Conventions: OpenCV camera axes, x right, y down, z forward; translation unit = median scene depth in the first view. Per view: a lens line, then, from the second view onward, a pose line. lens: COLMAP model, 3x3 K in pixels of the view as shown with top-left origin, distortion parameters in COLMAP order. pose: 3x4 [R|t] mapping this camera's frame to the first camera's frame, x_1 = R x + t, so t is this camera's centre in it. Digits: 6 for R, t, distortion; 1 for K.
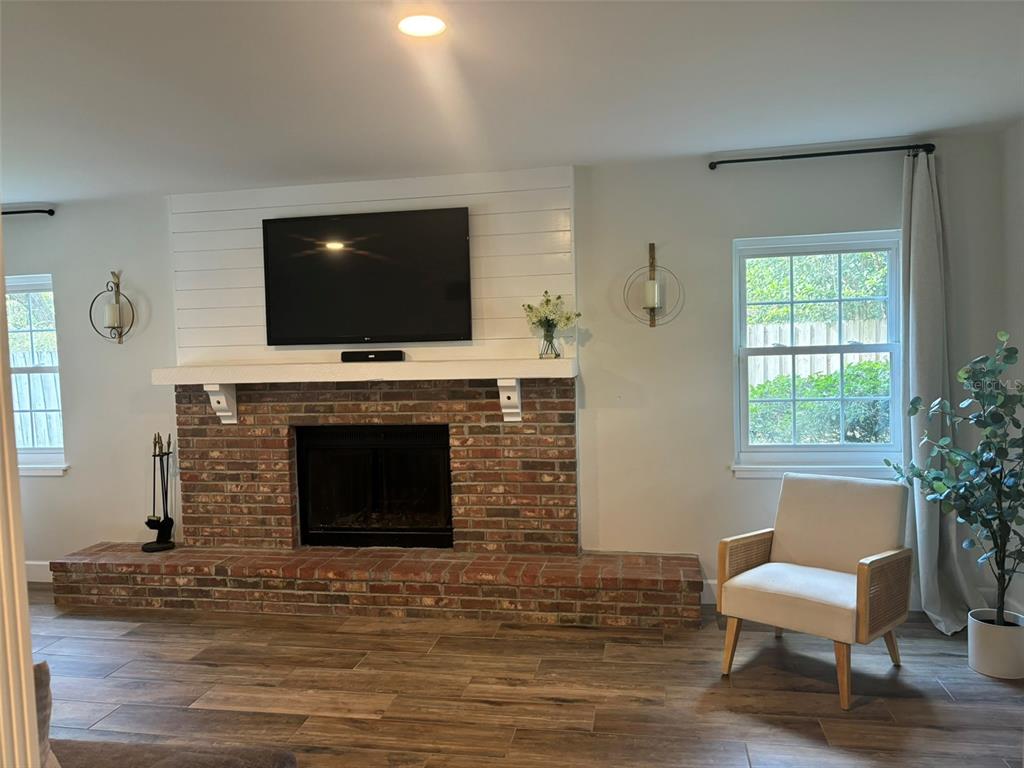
lens RADIAL K [[775.3, 0, 510.4], [0, 775.3, 382.3], [0, 0, 1]] dist [0.062679, -0.058392]
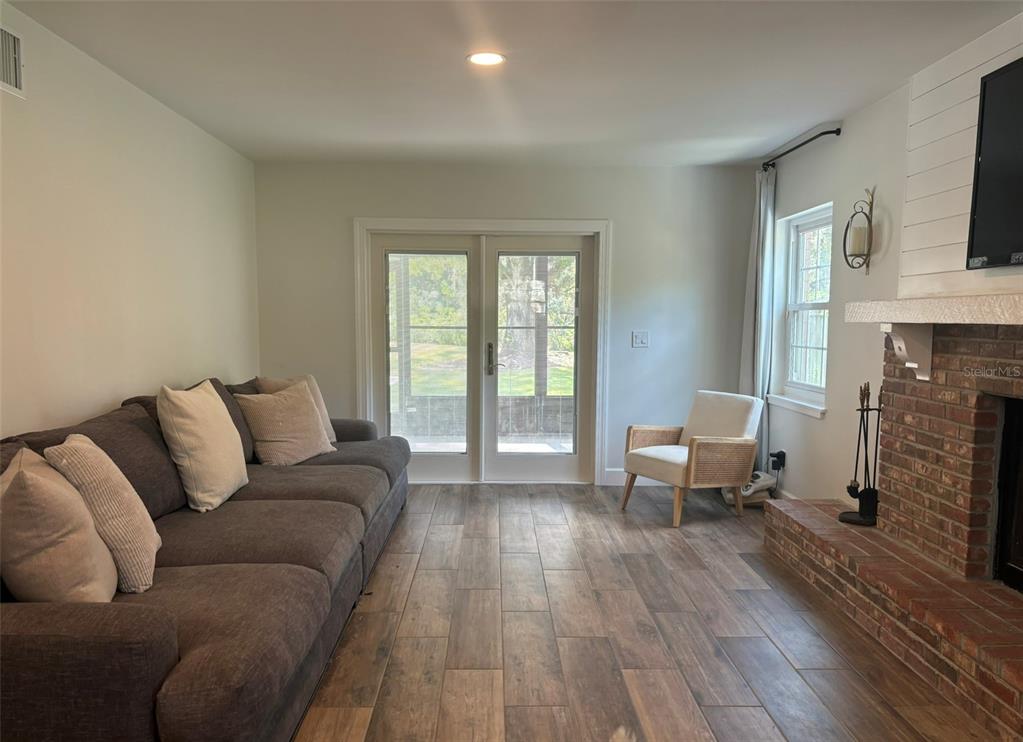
lens RADIAL K [[791.8, 0, 509.5], [0, 791.8, 382.3], [0, 0, 1]] dist [0.004474, 0.003767]
pose [[0.192103, 0.109940, -0.975197, 0.287872], [-0.057582, 0.993256, 0.100632, 0.002932], [0.979684, 0.036822, 0.197138, 0.478144]]
